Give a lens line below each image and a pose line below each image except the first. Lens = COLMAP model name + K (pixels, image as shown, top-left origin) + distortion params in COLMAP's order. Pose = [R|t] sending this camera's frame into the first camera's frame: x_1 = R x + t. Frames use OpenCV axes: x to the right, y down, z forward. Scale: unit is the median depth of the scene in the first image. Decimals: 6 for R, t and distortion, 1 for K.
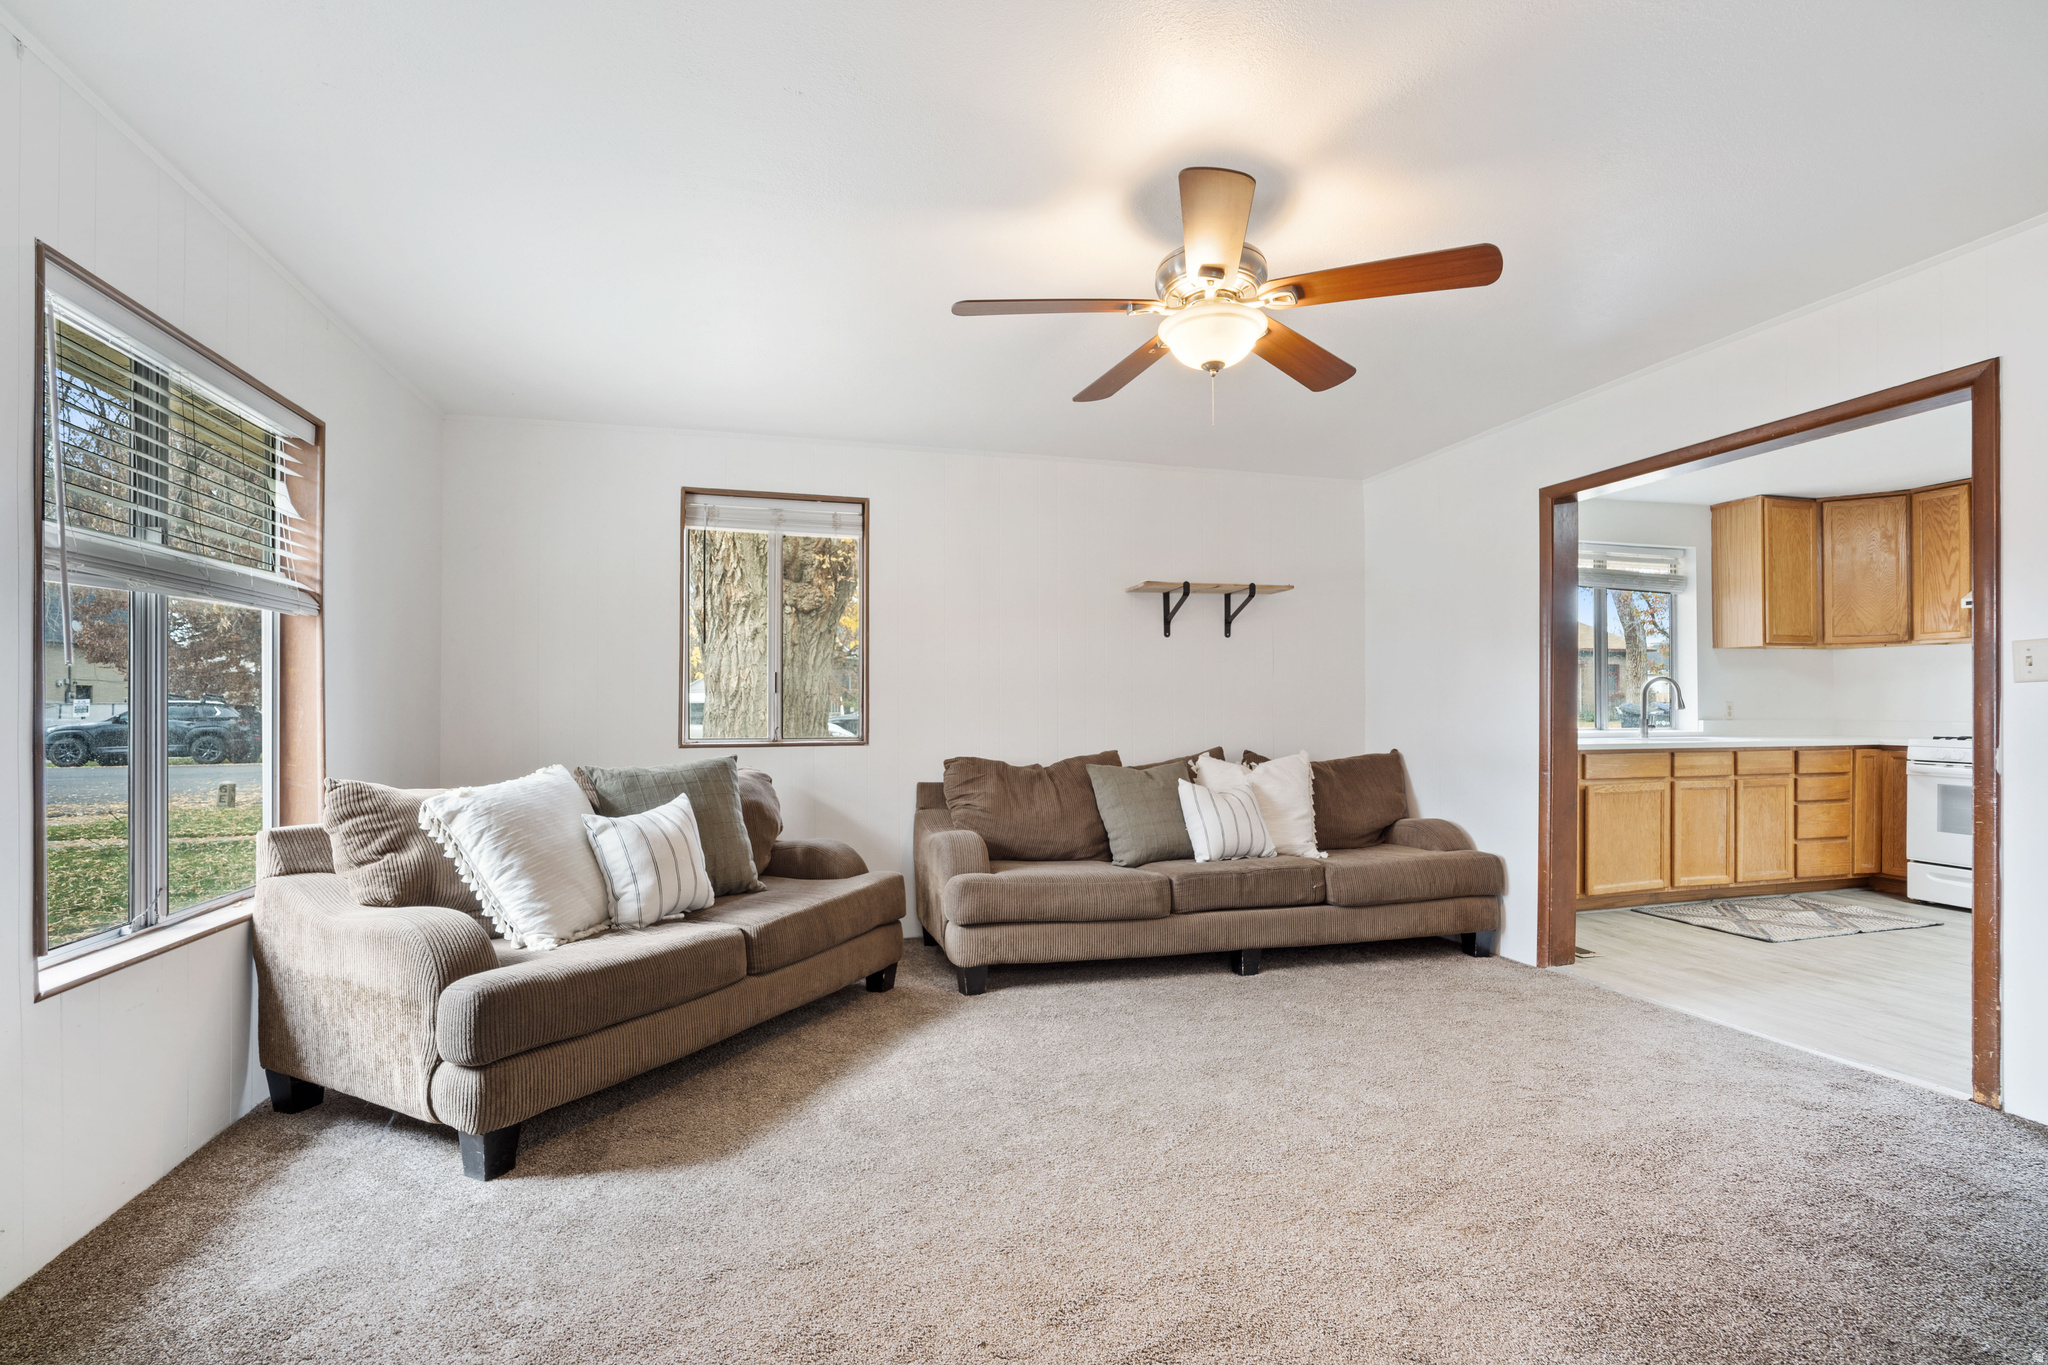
lens RADIAL K [[903.4, 0, 1006.3], [0, 903.4, 697.6], [0, 0, 1]] dist [-0.028165, 0.009533]
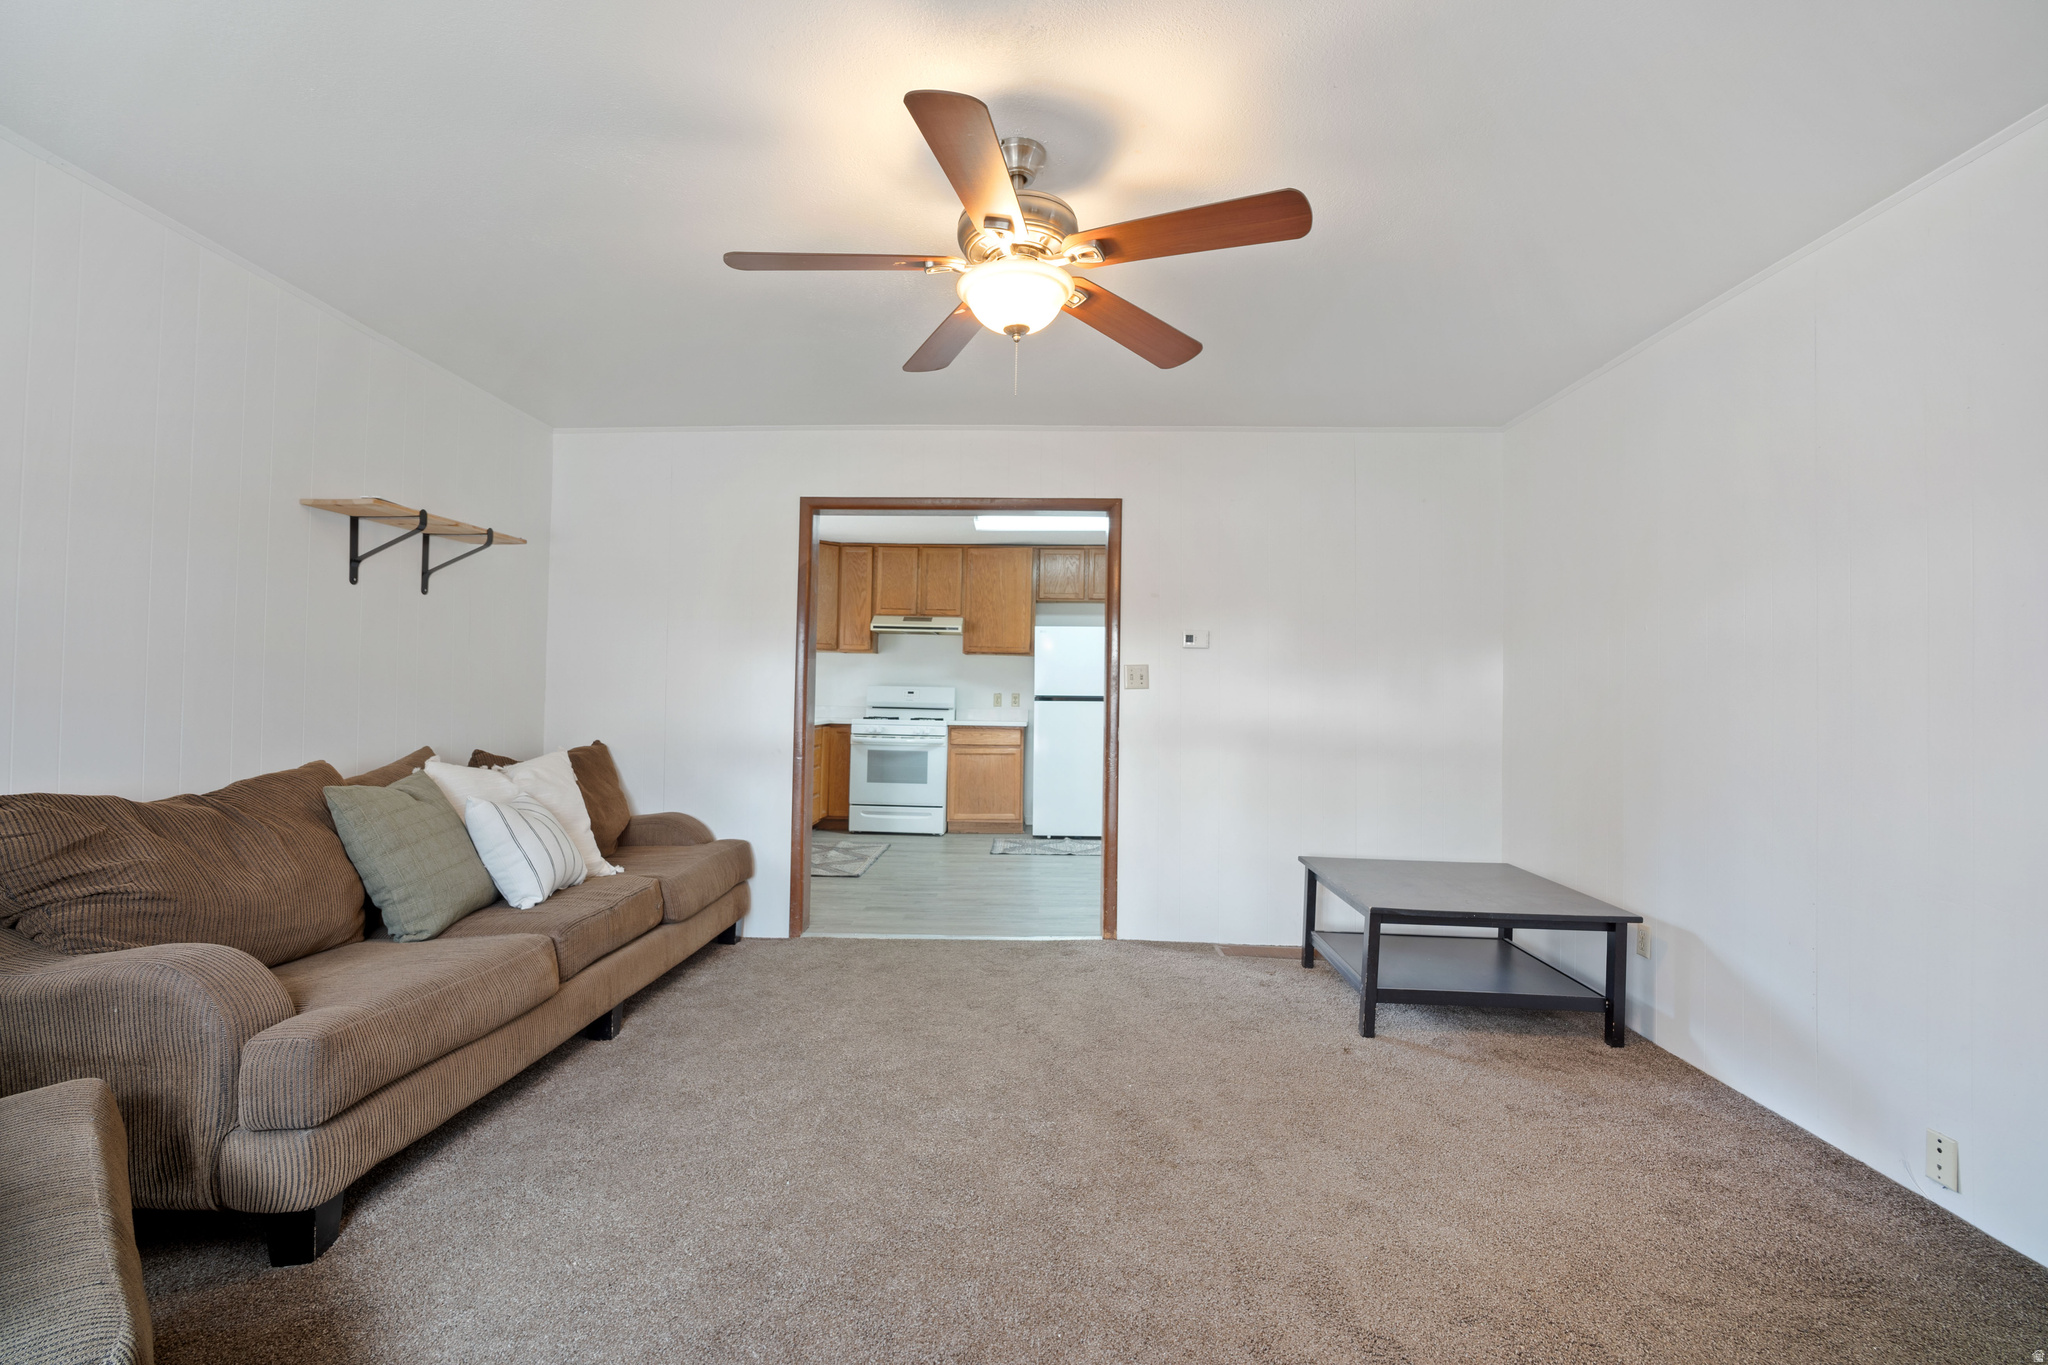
lens RADIAL K [[903.4, 0, 1003.3], [0, 903.4, 677.8], [0, 0, 1]] dist [-0.028165, 0.009533]
pose [[0.294149, 0.024858, 0.955436, -0.293840], [-0.028622, 0.999442, -0.017191, -0.000980], [-0.955331, -0.022290, 0.294696, 0.341280]]
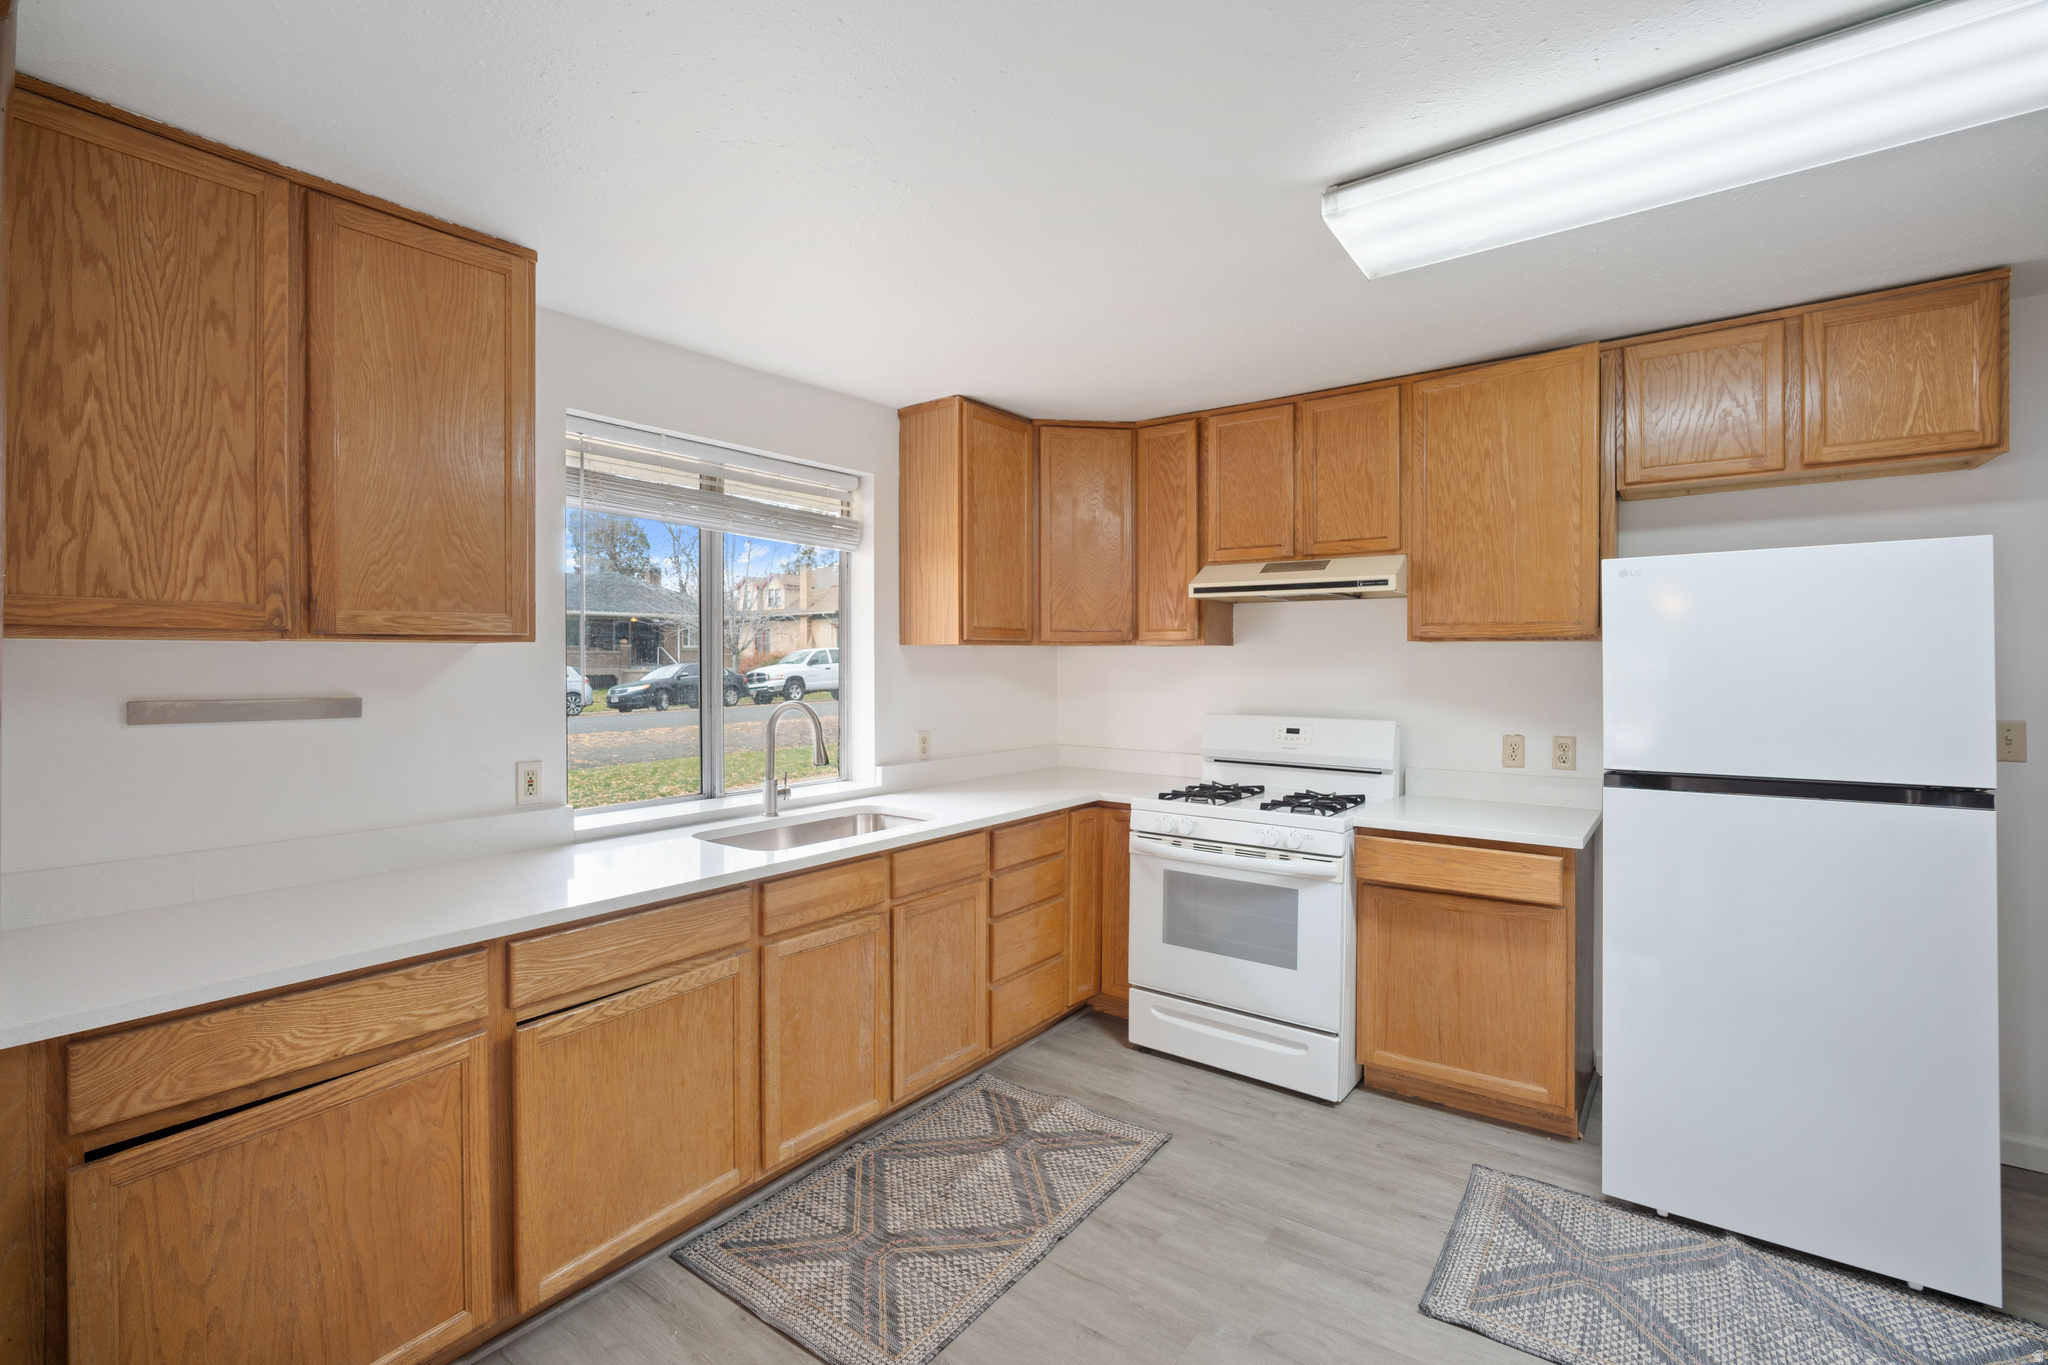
lens RADIAL K [[903.4, 0, 1016.9], [0, 903.4, 668.1], [0, 0, 1]] dist [-0.028165, 0.009533]
pose [[0.784682, -0.003836, 0.619887, 0.543977], [-0.005039, 0.999908, 0.012565, -0.054637], [-0.619879, -0.012983, 0.784590, 0.536132]]
